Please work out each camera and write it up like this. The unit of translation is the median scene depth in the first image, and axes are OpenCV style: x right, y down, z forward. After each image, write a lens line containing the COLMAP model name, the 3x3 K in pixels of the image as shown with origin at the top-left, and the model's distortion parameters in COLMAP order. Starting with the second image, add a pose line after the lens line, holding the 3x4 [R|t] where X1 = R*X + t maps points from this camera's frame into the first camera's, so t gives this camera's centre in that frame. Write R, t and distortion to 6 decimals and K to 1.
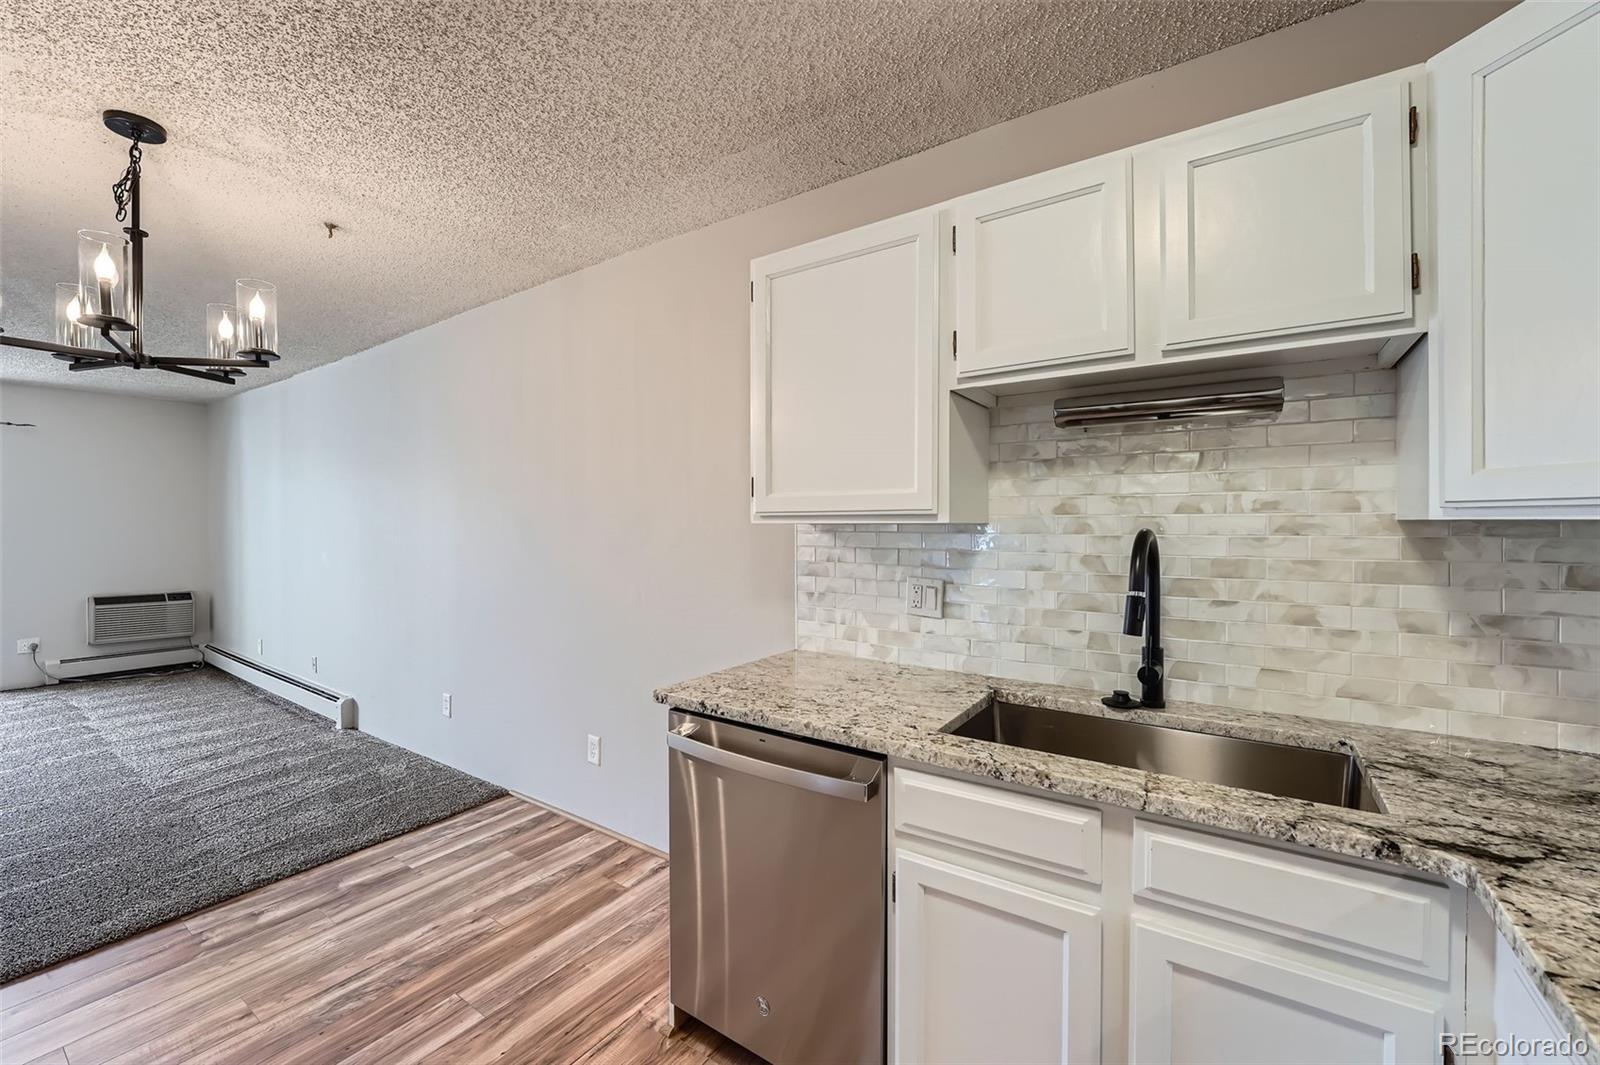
lens RADIAL K [[650.8, 0, 790.5], [0, 650.8, 526.8], [0, 0, 1]] dist [-0.009300, -0.000163]
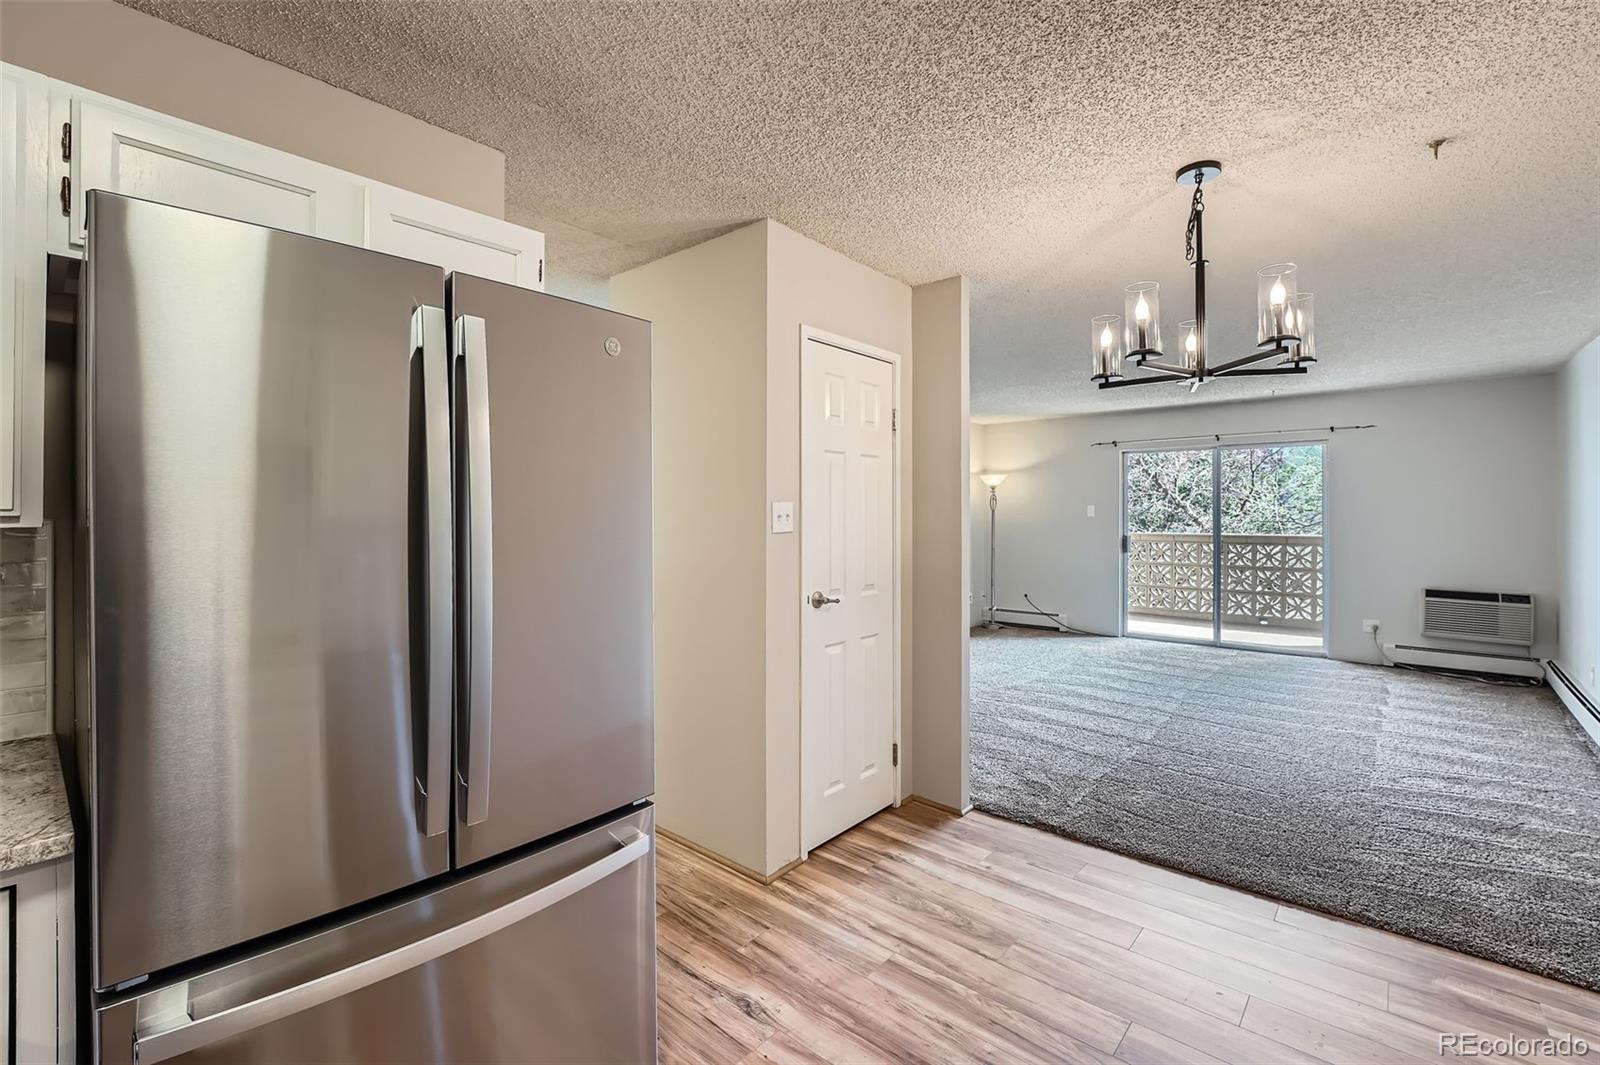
lens RADIAL K [[697.3, 0, 802.2], [0, 697.3, 506.3], [0, 0, 1]] dist [-0.011980, 0.001285]
pose [[-0.105276, -0.010580, -0.994387, 0.225389], [-0.006690, 0.999928, -0.009931, -0.005036], [0.994421, 0.005606, -0.105339, 0.335863]]
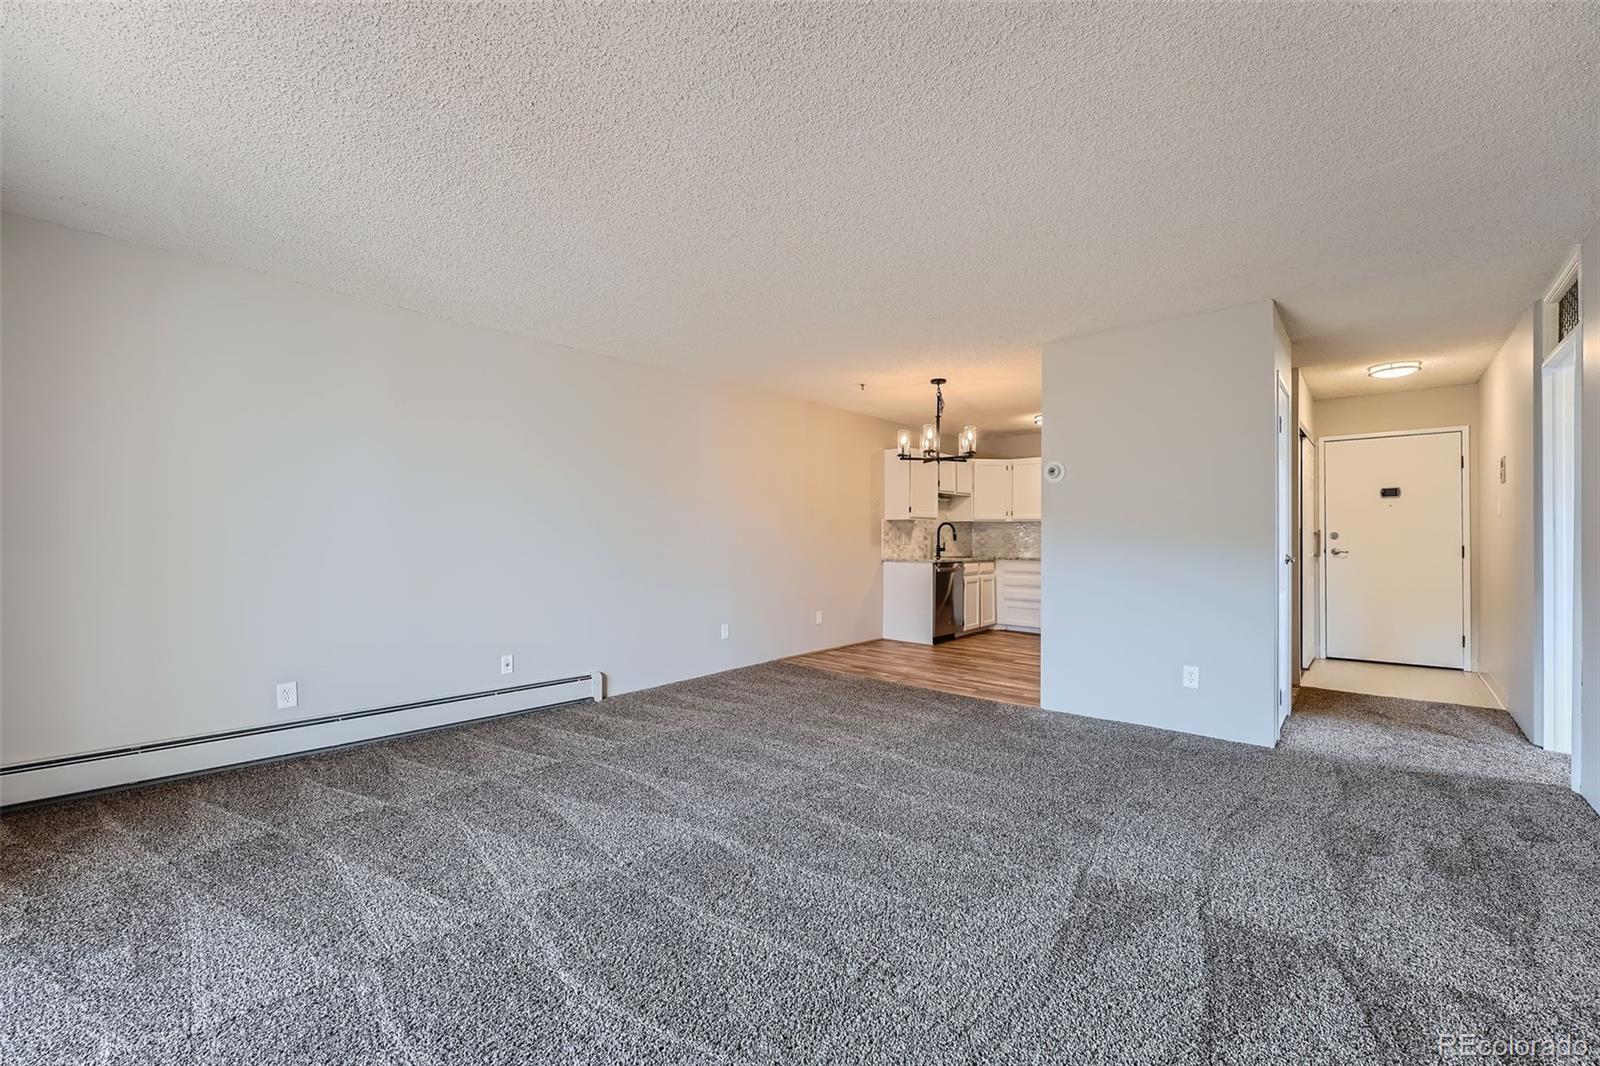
lens RADIAL K [[650.8, 0, 795.7], [0, 650.8, 533.1], [0, 0, 1]] dist [-0.009300, -0.000163]
pose [[0.114222, 0.007215, 0.993429, -3.155818], [0.003114, 0.999966, -0.007620, 0.082458], [-0.993450, 0.003964, 0.114196, 1.020576]]
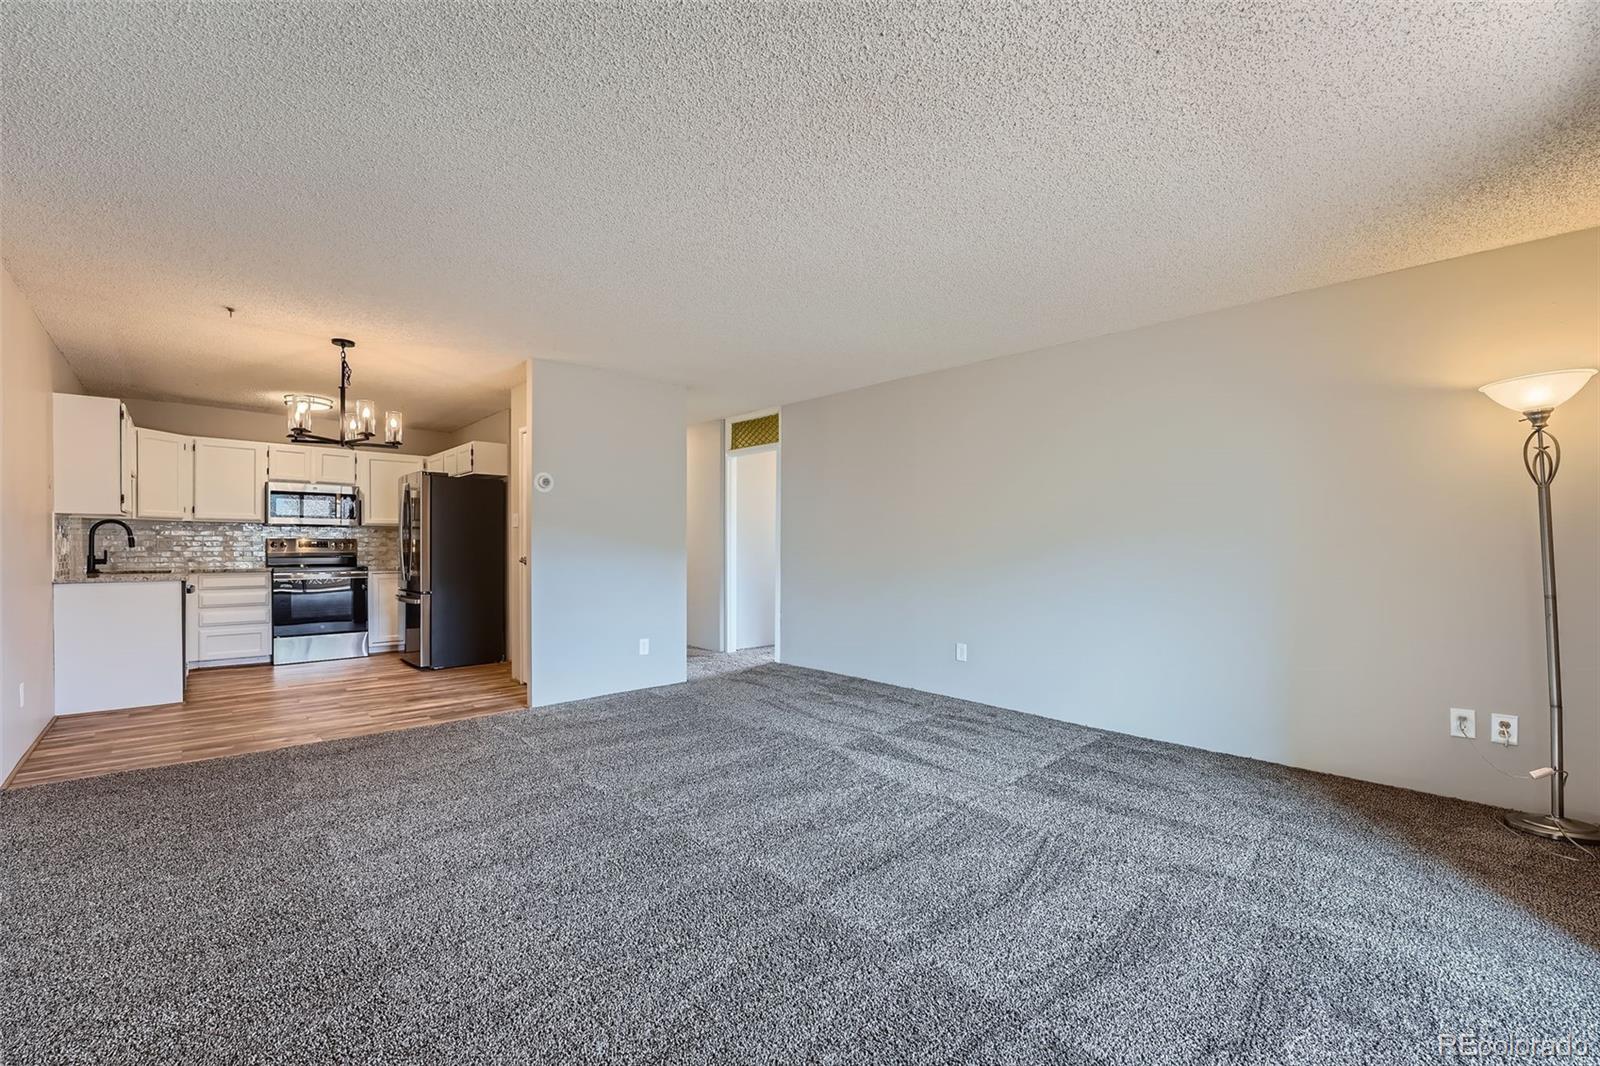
lens RADIAL K [[658.6, 0, 796.0], [0, 658.6, 550.0], [0, 0, 1]] dist [-0.017288, -0.000003]
pose [[-0.979135, -0.003672, 0.203179, -2.394234], [-0.000513, 0.999878, 0.015599, 0.070235], [-0.203211, 0.015169, -0.979017, 2.306123]]
